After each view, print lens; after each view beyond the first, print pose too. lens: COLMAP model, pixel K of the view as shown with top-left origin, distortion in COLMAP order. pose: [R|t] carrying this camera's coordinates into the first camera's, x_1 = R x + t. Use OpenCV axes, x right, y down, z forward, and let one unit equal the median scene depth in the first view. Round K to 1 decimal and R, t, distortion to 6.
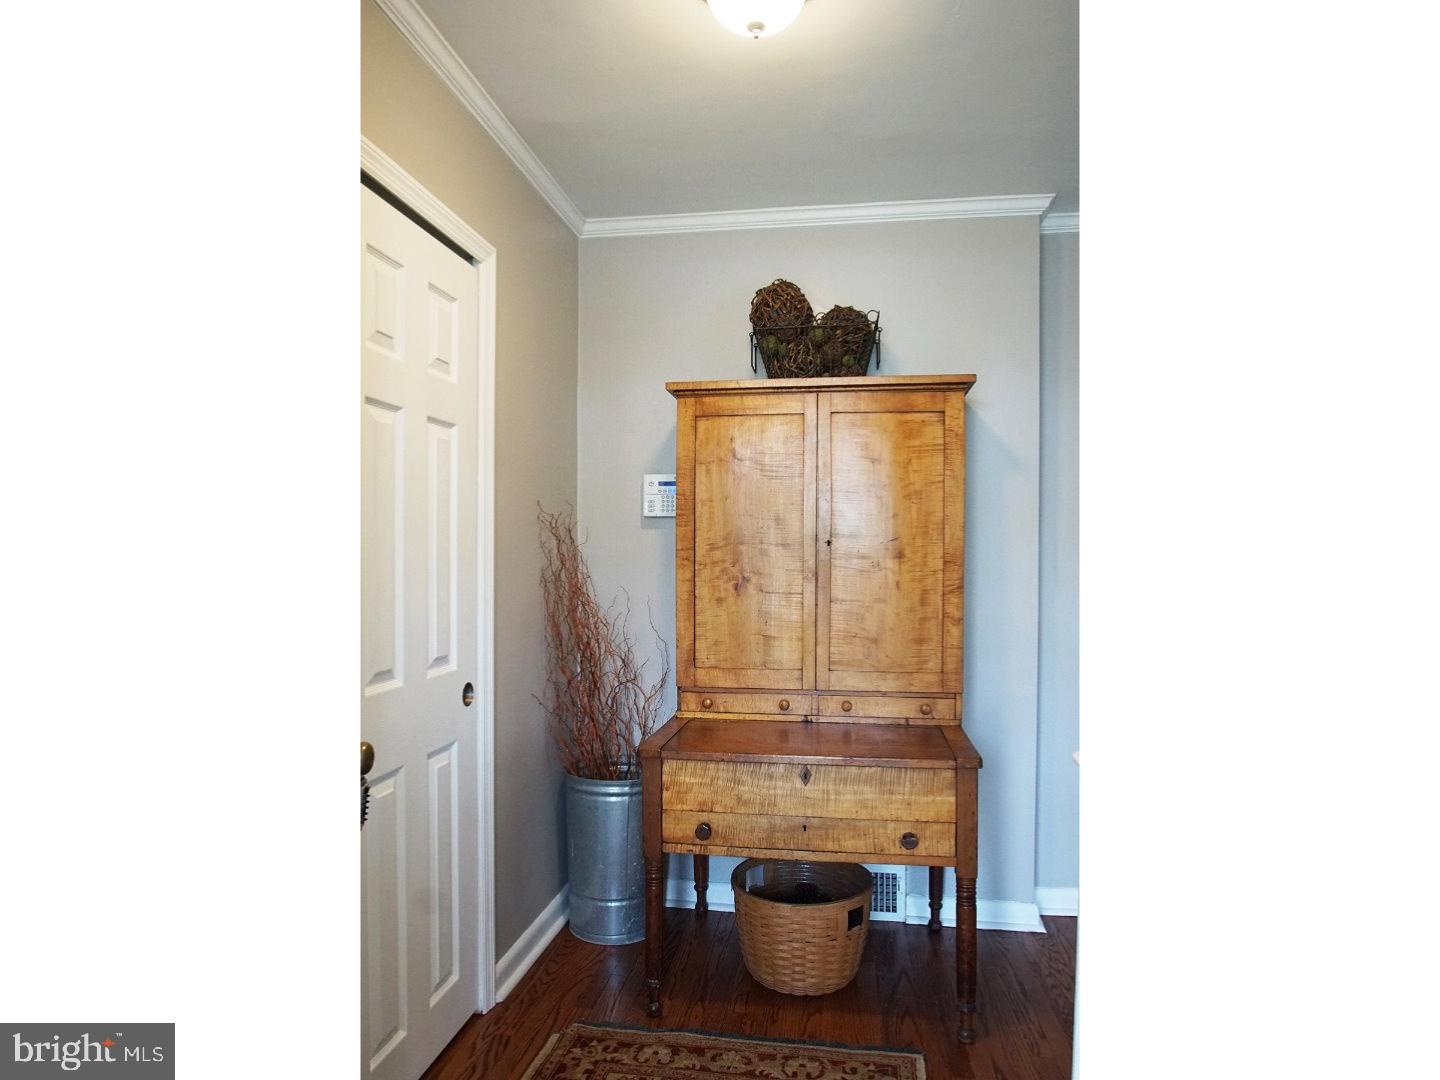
lens RADIAL K [[847.2, 0, 720.0], [0, 847.2, 540.0], [0, 0, 1]] dist [-0.001624, -0.000366]
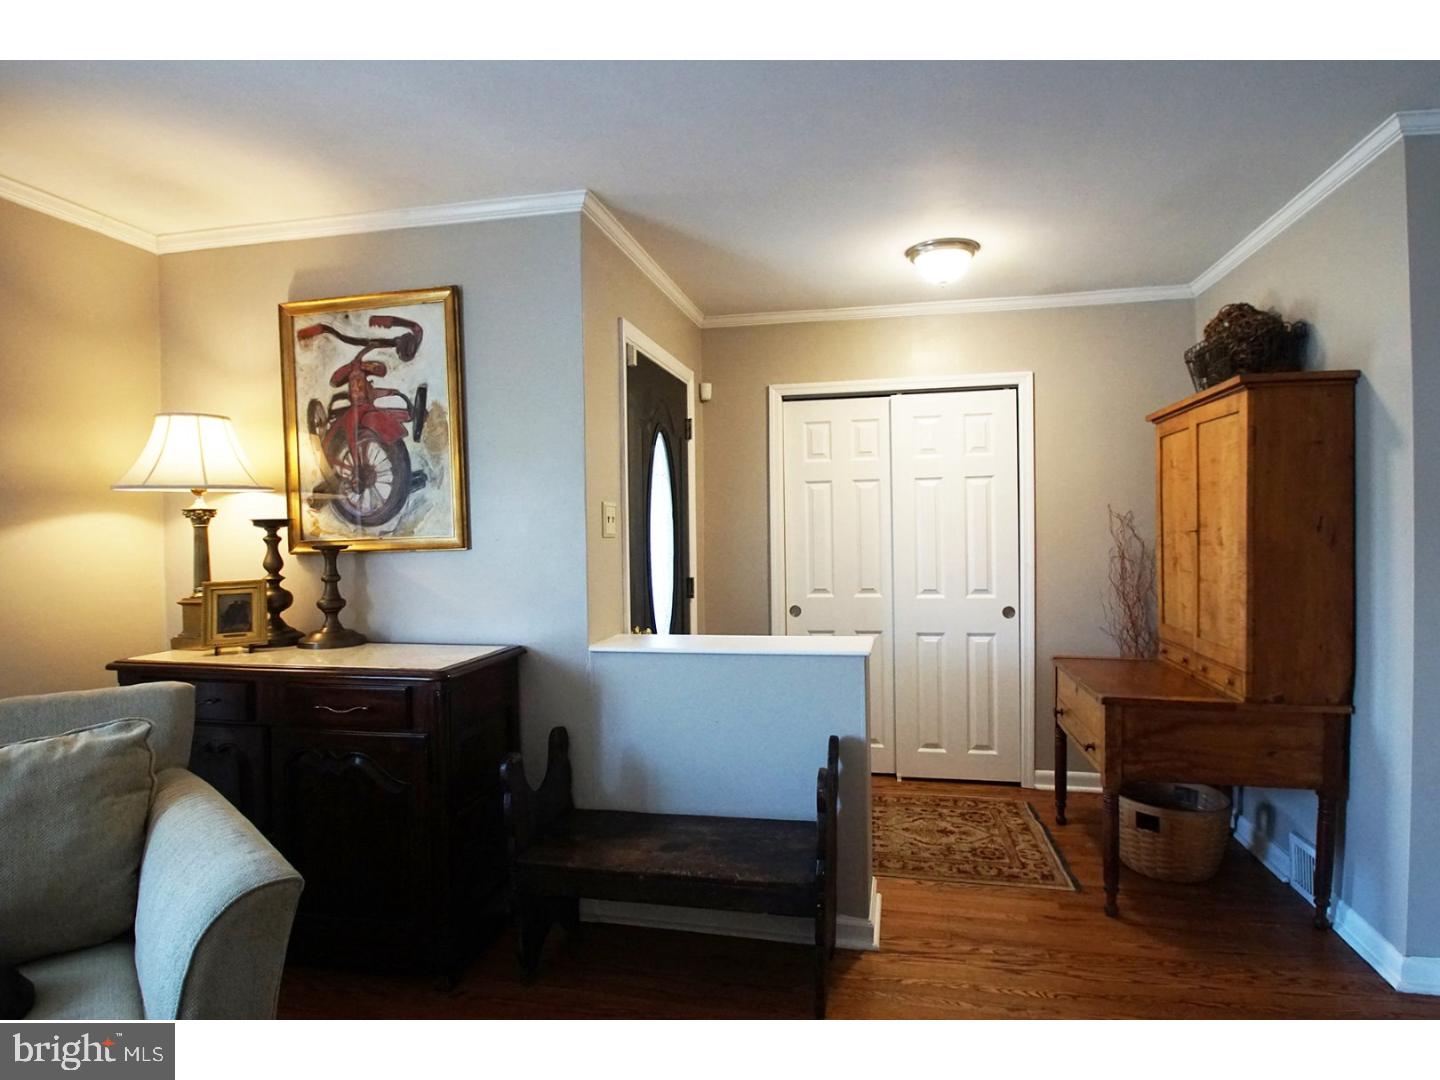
lens RADIAL K [[747.0, 0, 720.0], [0, 747.0, 540.0], [0, 0, 1]] dist [0.001048, 0.000067]
pose [[-0.045778, 0.008954, -0.998911, 1.476046], [0.024179, 0.999677, 0.007853, -0.009282], [0.998659, -0.023793, -0.045980, 0.455068]]
